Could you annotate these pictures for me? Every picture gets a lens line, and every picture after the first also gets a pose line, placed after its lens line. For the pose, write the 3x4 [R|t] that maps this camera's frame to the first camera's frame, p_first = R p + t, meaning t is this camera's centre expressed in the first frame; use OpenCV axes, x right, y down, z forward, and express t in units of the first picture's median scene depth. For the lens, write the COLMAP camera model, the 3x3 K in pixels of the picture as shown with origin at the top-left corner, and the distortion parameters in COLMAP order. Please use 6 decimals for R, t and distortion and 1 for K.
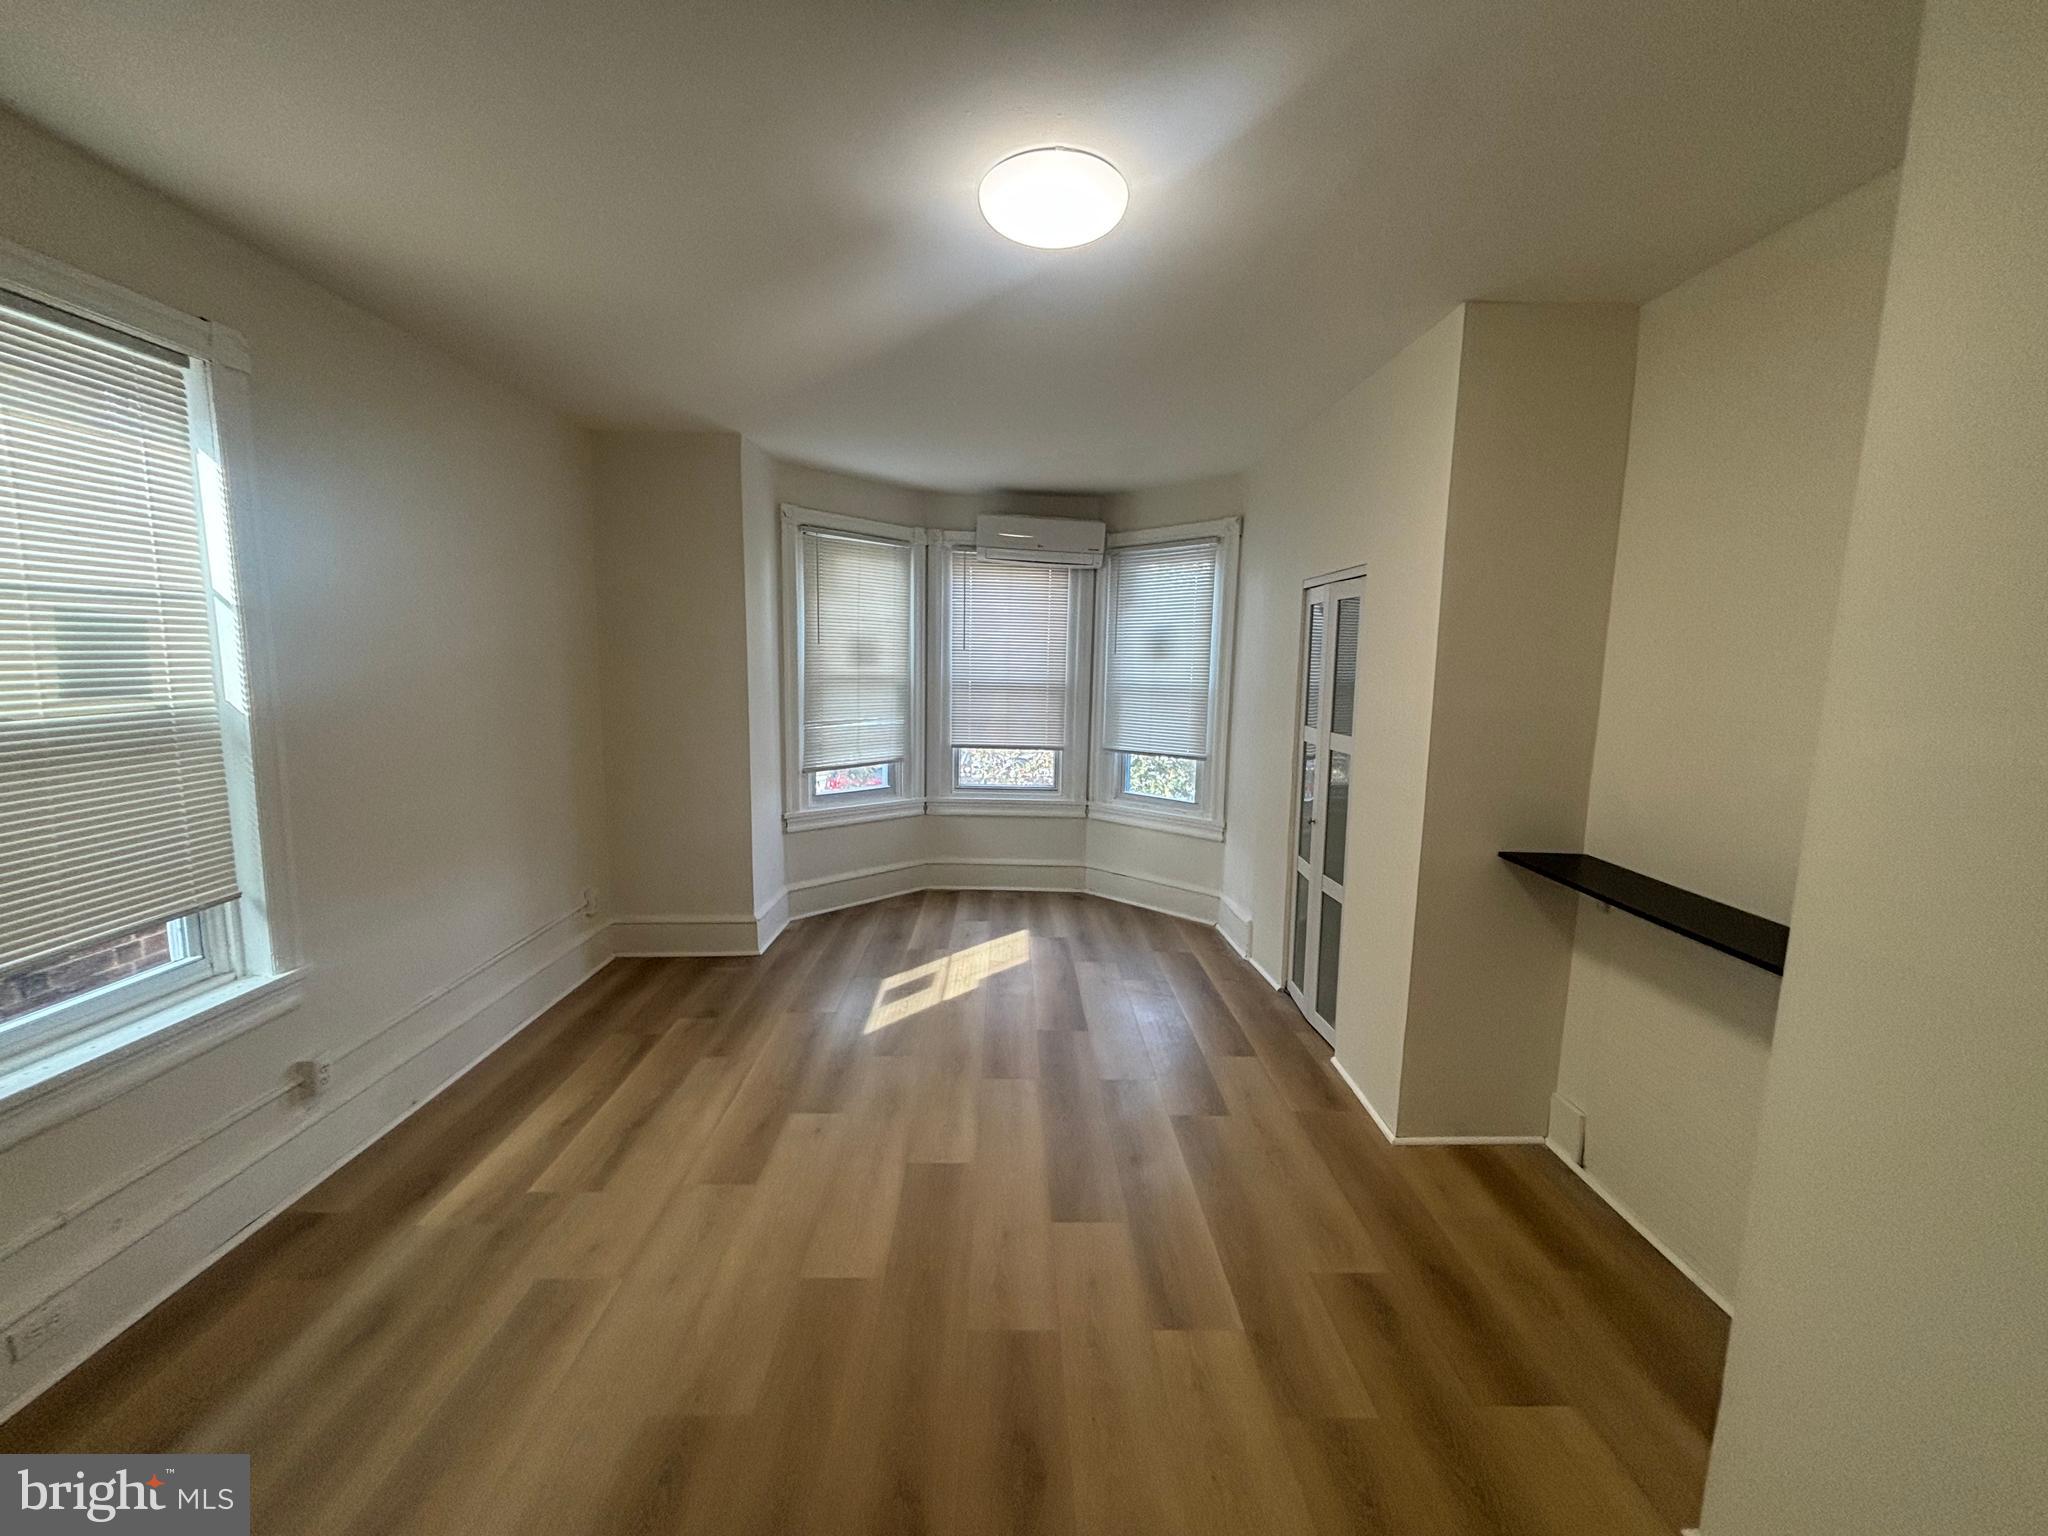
lens RADIAL K [[828.2, 0, 1022.2], [0, 828.2, 767.2], [0, 0, 1]] dist [0.004429, 0.000612]
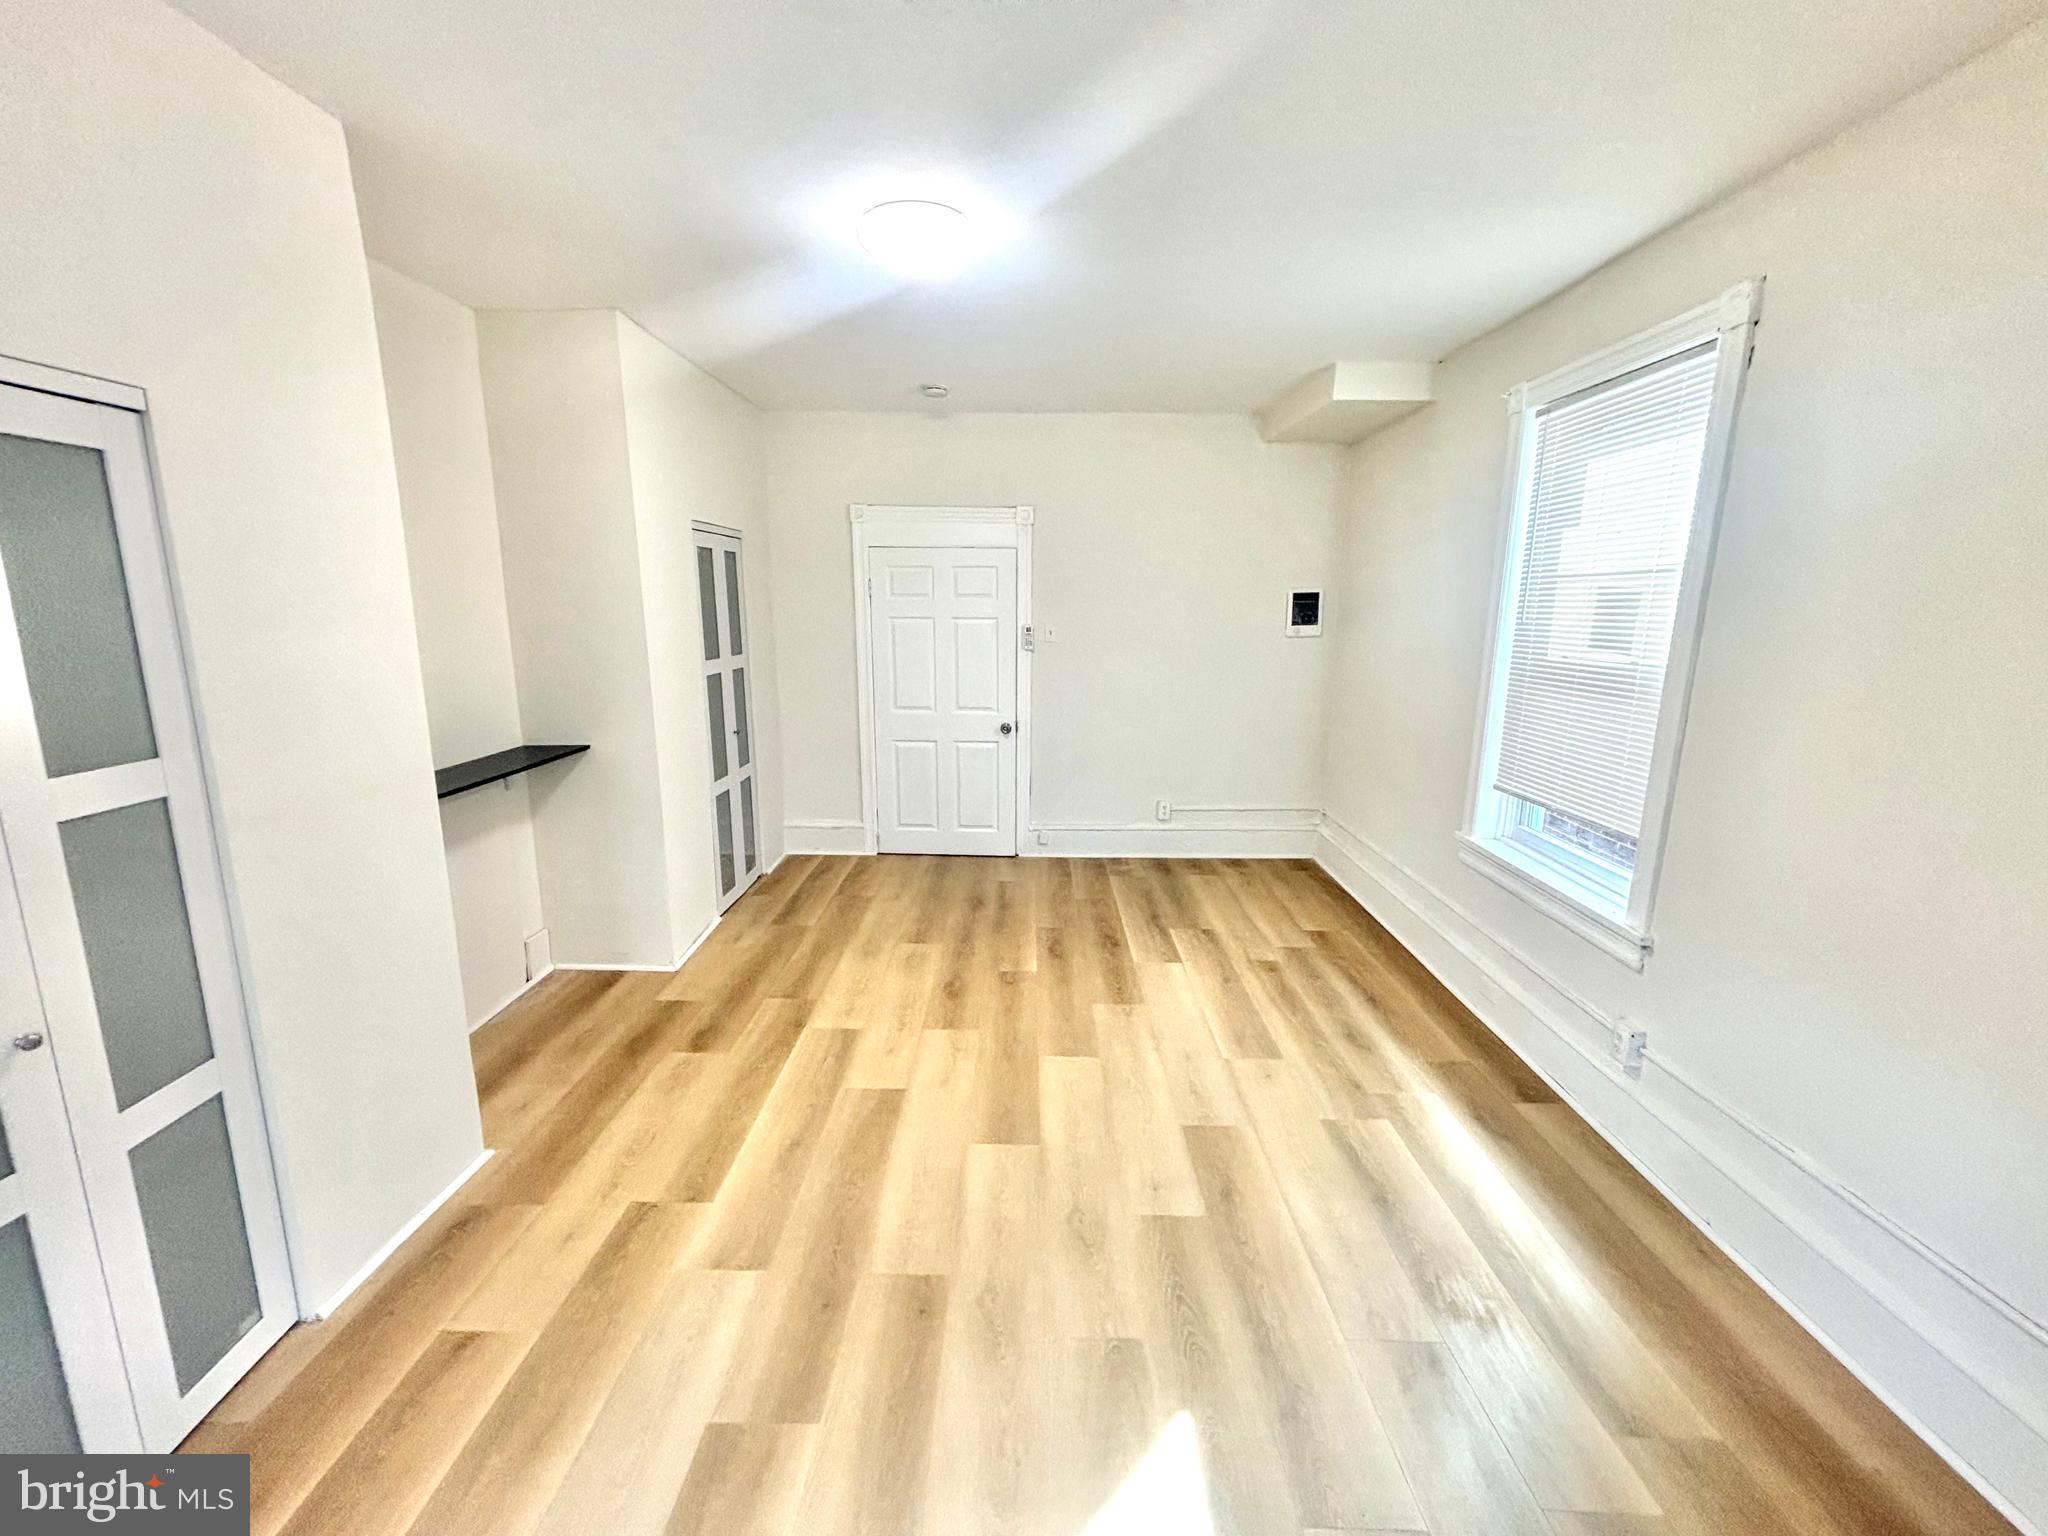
lens RADIAL K [[828.2, 0, 1027.9], [0, 828.2, 768.5], [0, 0, 1]] dist [0.004429, 0.000612]
pose [[-0.999424, -0.030694, 0.014461, -0.150261], [-0.024123, 0.942508, 0.333313, -0.295728], [-0.023860, 0.332772, -0.942705, 2.114057]]
